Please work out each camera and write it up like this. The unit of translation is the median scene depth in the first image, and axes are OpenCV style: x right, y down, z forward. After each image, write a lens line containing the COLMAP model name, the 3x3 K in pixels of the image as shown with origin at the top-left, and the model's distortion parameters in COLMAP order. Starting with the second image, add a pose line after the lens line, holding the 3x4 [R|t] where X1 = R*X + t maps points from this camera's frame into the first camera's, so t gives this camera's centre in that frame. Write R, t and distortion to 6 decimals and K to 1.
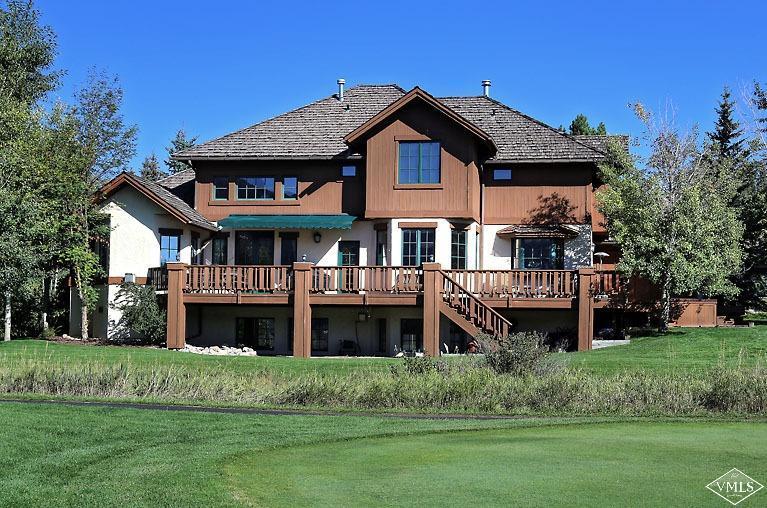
lens RADIAL K [[1232.7, 0, 383.5], [0, 1232.7, 254.0], [0, 0, 1]] dist [-0.033151, -0.014007]
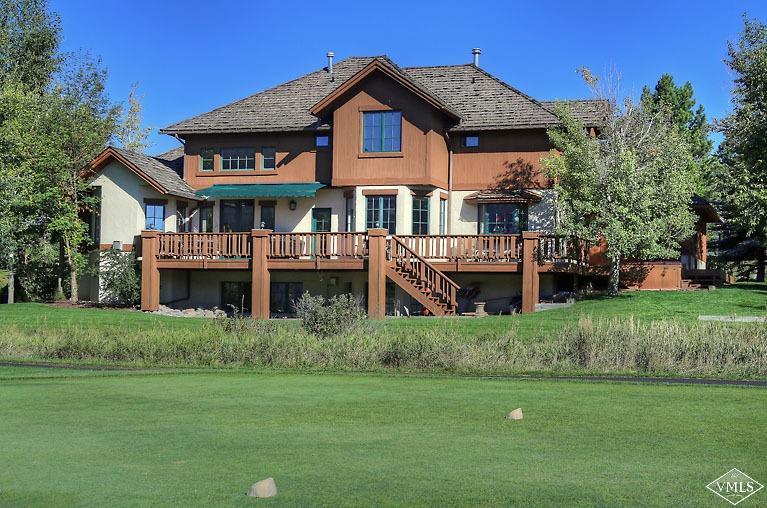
lens RADIAL K [[1232.7, 0, 383.5], [0, 1232.7, 254.0], [0, 0, 1]] dist [-0.033151, -0.014007]
pose [[0.987567, -0.005670, -0.157094, 0.192400], [0.010142, 0.999566, 0.027675, -0.000225], [0.156869, -0.028925, 0.987196, -0.024849]]
